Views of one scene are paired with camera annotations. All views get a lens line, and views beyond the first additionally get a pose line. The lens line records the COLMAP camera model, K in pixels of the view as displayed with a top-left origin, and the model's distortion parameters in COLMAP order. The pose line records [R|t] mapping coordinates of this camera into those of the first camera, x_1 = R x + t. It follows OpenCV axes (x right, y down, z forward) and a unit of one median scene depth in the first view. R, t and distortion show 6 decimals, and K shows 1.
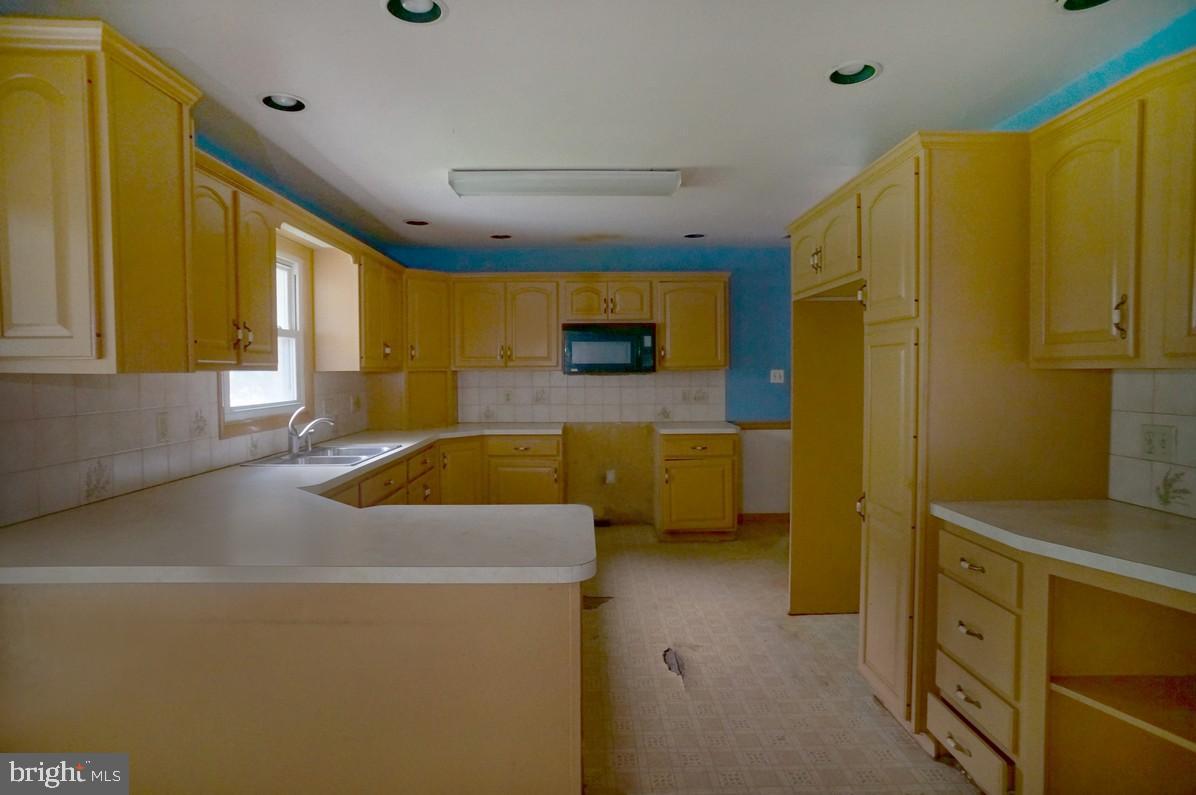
lens RADIAL K [[645.5, 0, 598.0], [0, 645.5, 397.5], [0, 0, 1]] dist [-0.070199, 0.046256]
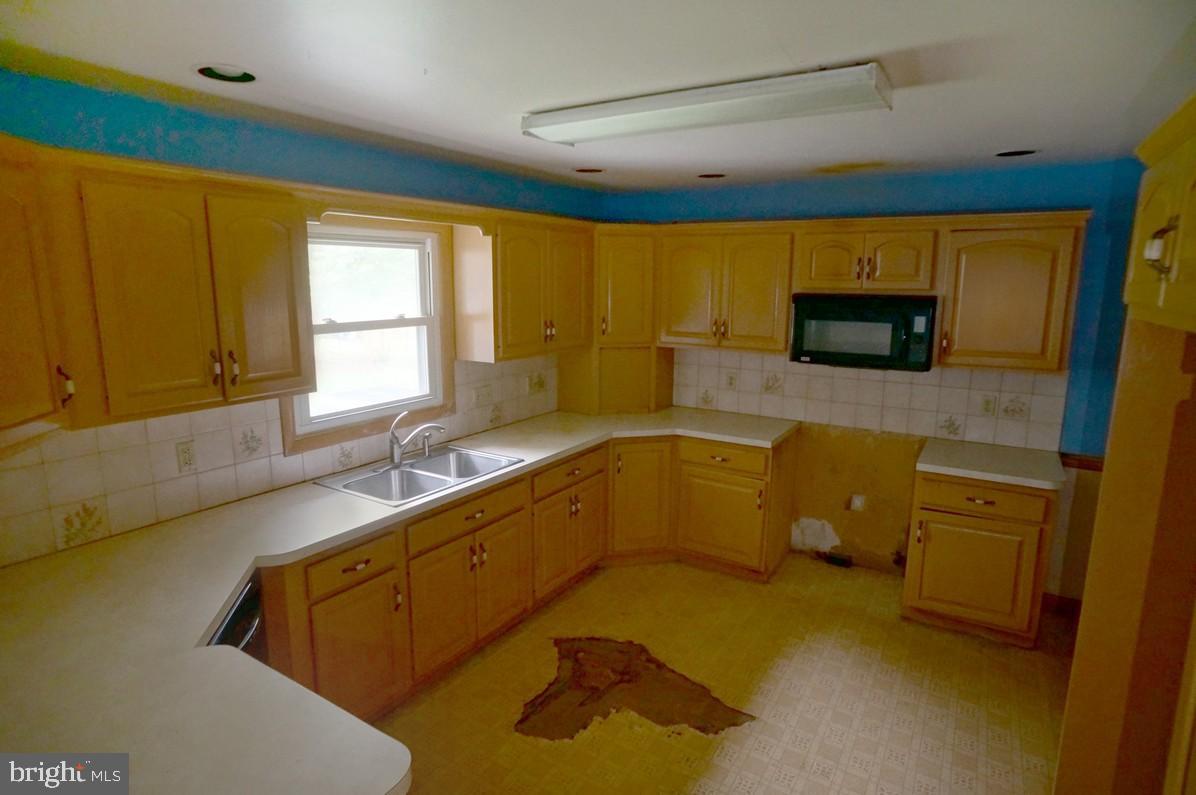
lens RADIAL K [[645.5, 0, 598.0], [0, 645.5, 397.5], [0, 0, 1]] dist [-0.070199, 0.046256]
pose [[0.834903, 0.112080, -0.538864, 0.163956], [-0.034402, 0.987759, 0.152144, -0.103036], [0.549321, -0.108488, 0.828539, 0.280976]]
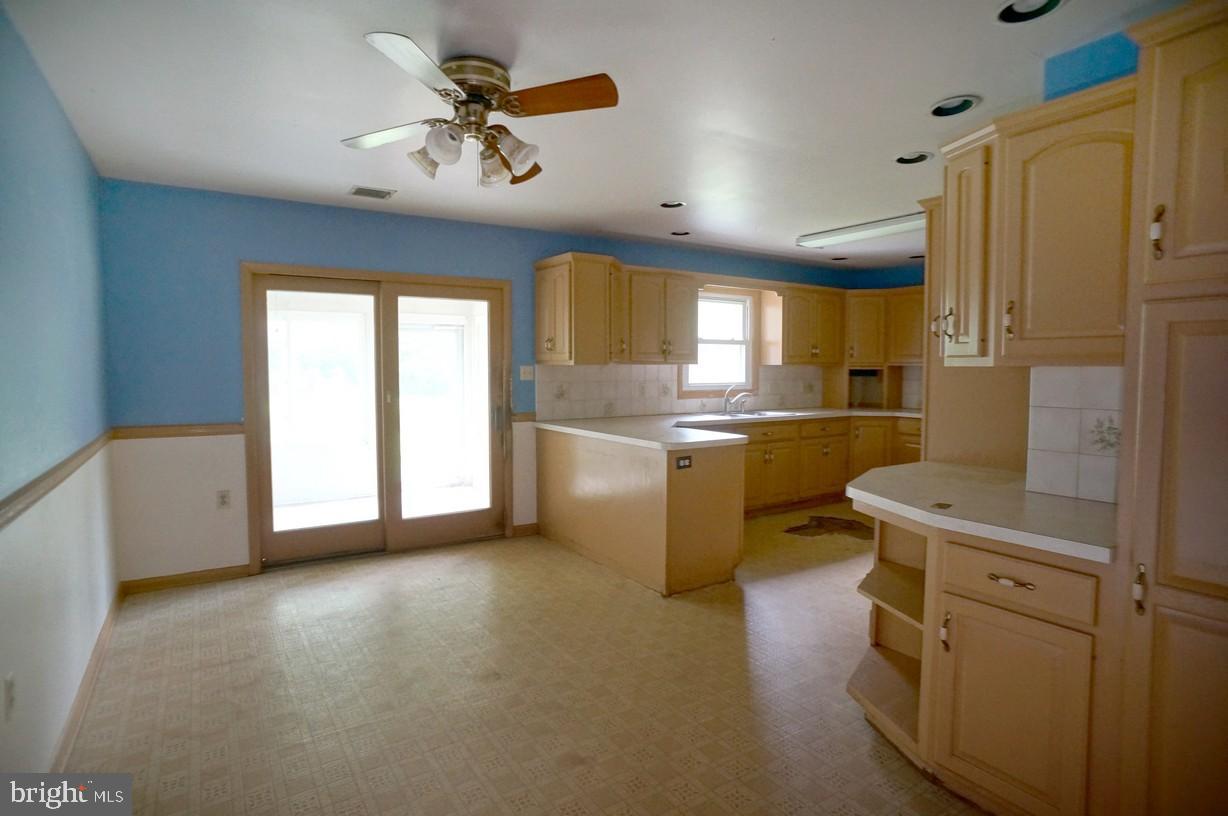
lens RADIAL K [[662.8, 0, 614.0], [0, 662.8, 408.0], [0, 0, 1]] dist [-0.070199, 0.046256]
pose [[0.537895, 0.058240, -0.840998, 0.593479], [-0.037835, 0.998273, 0.044932, 0.004769], [0.842162, 0.007651, 0.539170, -0.159176]]
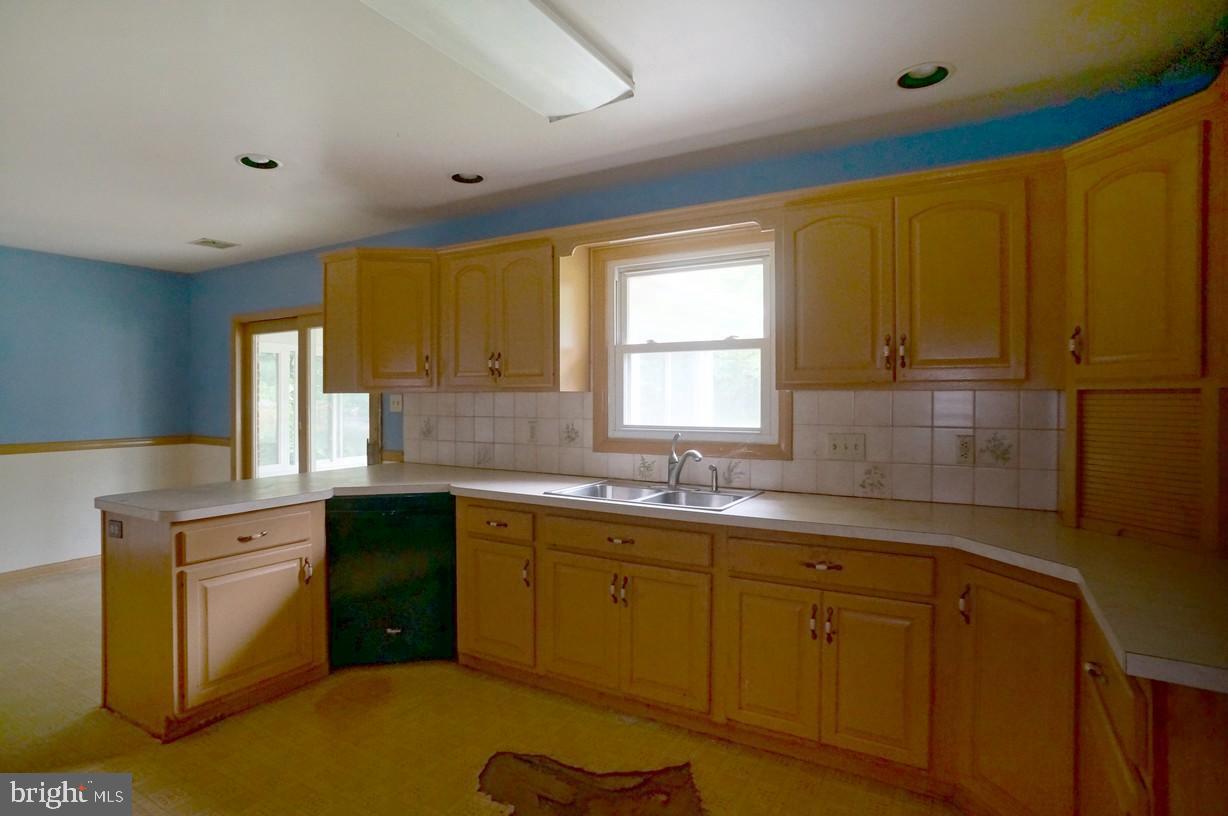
lens RADIAL K [[630.1, 0, 580.1], [0, 630.1, 404.6], [0, 0, 1]] dist [-0.049142, 0.000090]
pose [[-0.544975, 0.017710, -0.838265, 0.209988], [-0.028302, 0.998819, 0.039502, -0.035706], [0.837975, 0.045253, -0.543830, 0.920700]]
